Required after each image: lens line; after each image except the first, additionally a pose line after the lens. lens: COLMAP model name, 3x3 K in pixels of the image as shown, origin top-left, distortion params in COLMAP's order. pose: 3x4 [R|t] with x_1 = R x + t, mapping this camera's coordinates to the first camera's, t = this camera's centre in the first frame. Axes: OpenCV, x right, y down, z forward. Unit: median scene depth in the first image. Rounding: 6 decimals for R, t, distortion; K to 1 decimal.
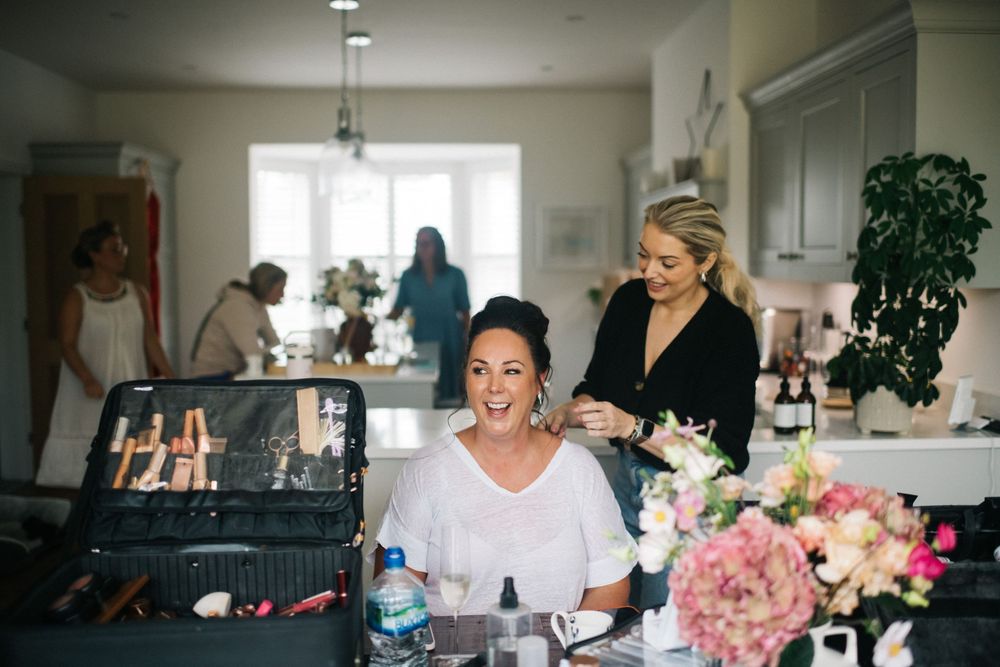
lens RADIAL K [[1014.2, 0, 500.0], [0, 1014.2, 333.5], [0, 0, 1]] dist [0.010462, 0.008157]
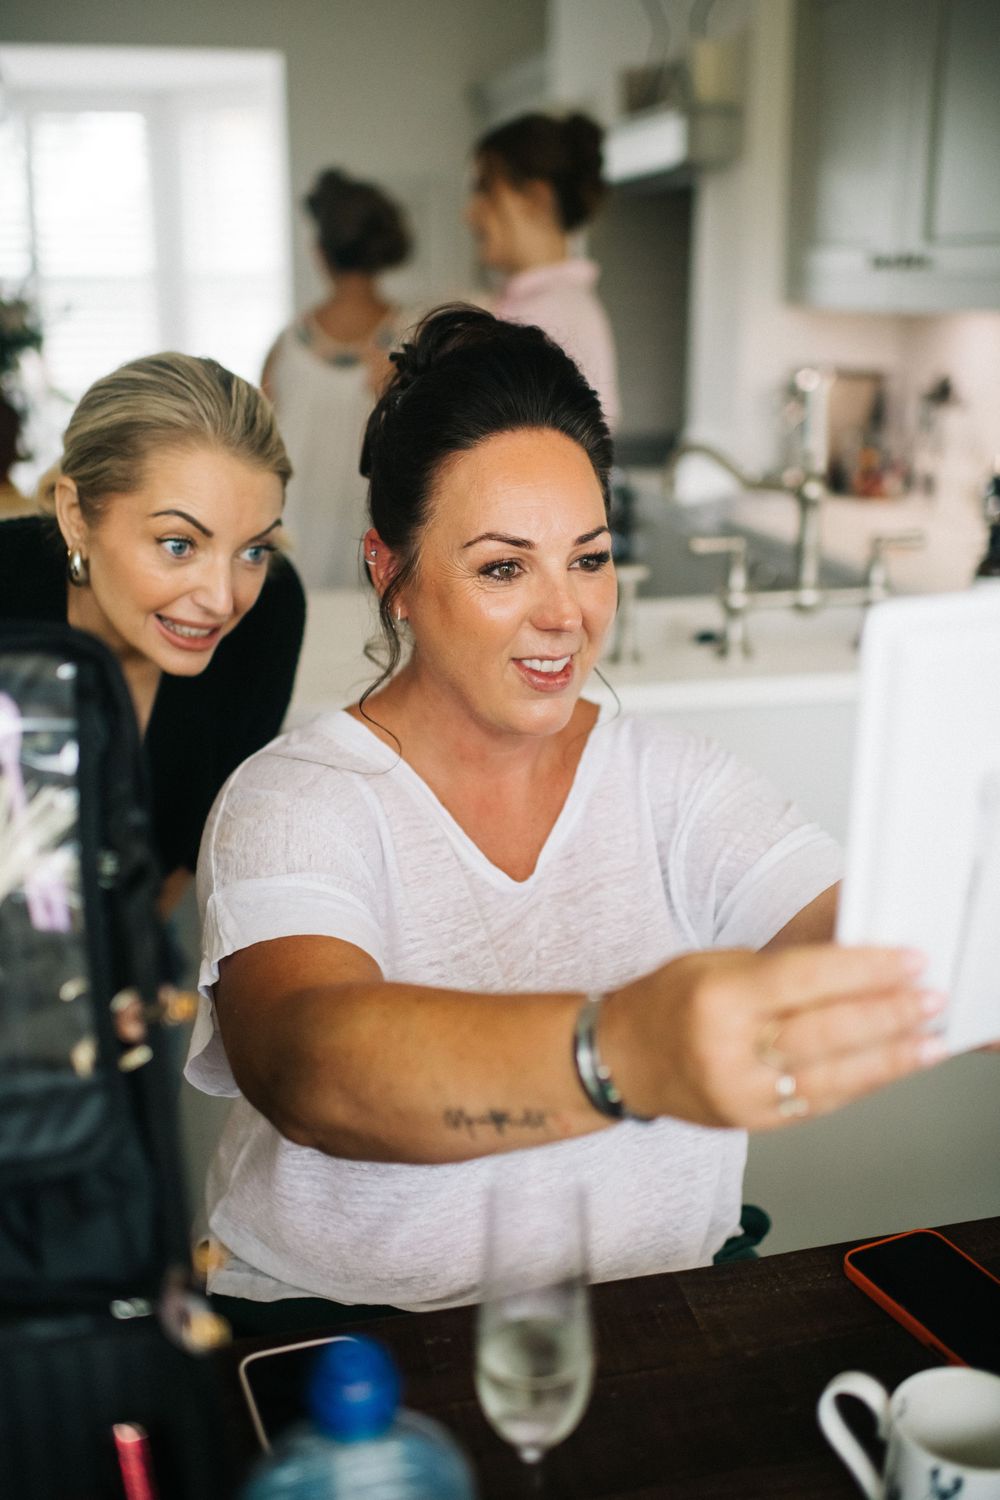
lens RADIAL K [[1521.4, 0, 500.0], [0, 1521.4, 750.0], [0, 0, 1]] dist [0.010462, 0.008157]
pose [[0.981910, -0.052118, 0.182033, -0.107108], [0.012313, 0.976913, 0.213281, -0.008230], [-0.188946, -0.207182, 0.959883, 0.558232]]
